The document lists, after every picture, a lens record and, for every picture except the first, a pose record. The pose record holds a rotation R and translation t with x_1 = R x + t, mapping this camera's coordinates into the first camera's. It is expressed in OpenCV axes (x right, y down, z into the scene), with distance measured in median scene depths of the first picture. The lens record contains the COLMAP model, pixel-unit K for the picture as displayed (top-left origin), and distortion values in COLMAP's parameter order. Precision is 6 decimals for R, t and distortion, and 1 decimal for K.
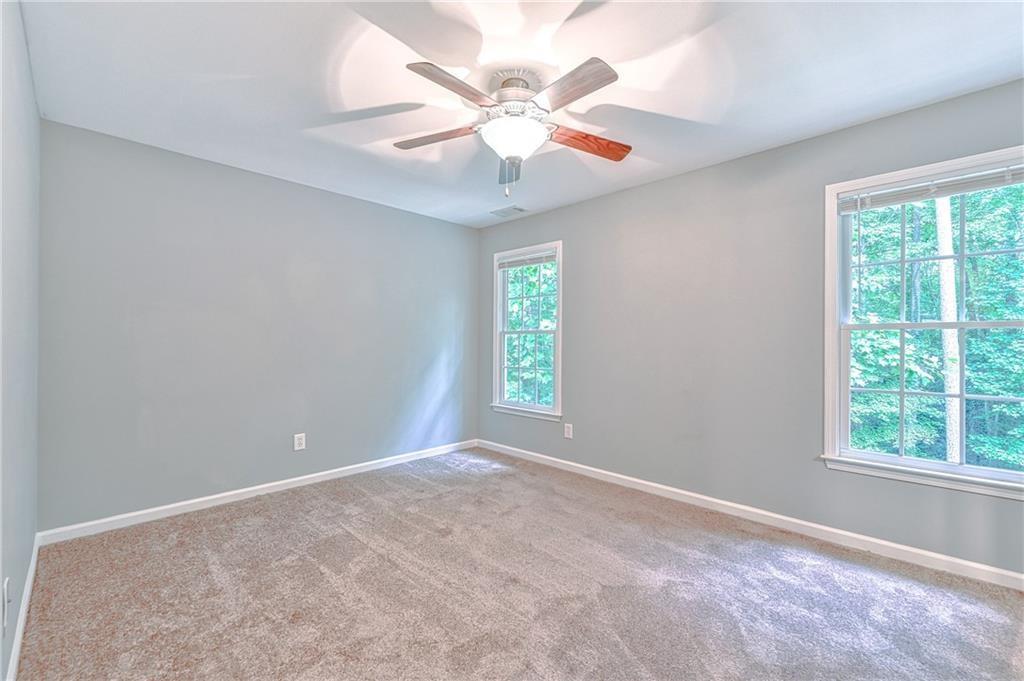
lens RADIAL K [[424.9, 0, 512.1], [0, 424.9, 343.9], [0, 0, 1]] dist [0.001010, 0.000081]
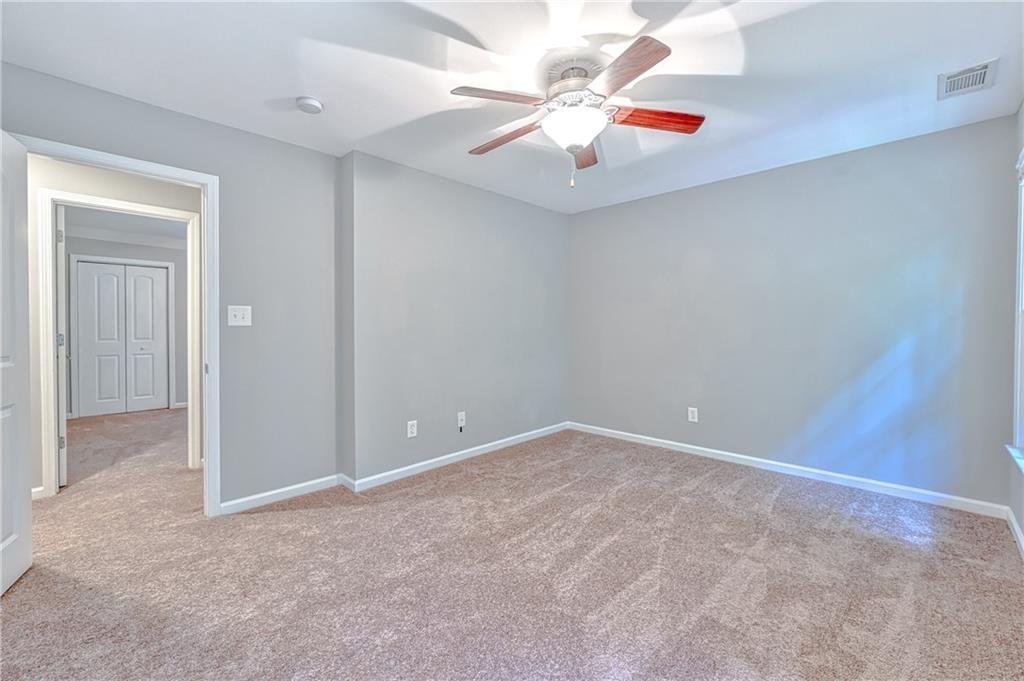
lens RADIAL K [[420.0, 0, 512.2], [0, 420.0, 326.0], [0, 0, 1]] dist [-0.001326, -0.000224]
pose [[0.004811, -0.001335, -0.999988, 0.718785], [-0.003571, 0.999993, -0.001352, -0.003467], [0.999982, 0.003577, 0.004806, 0.596276]]
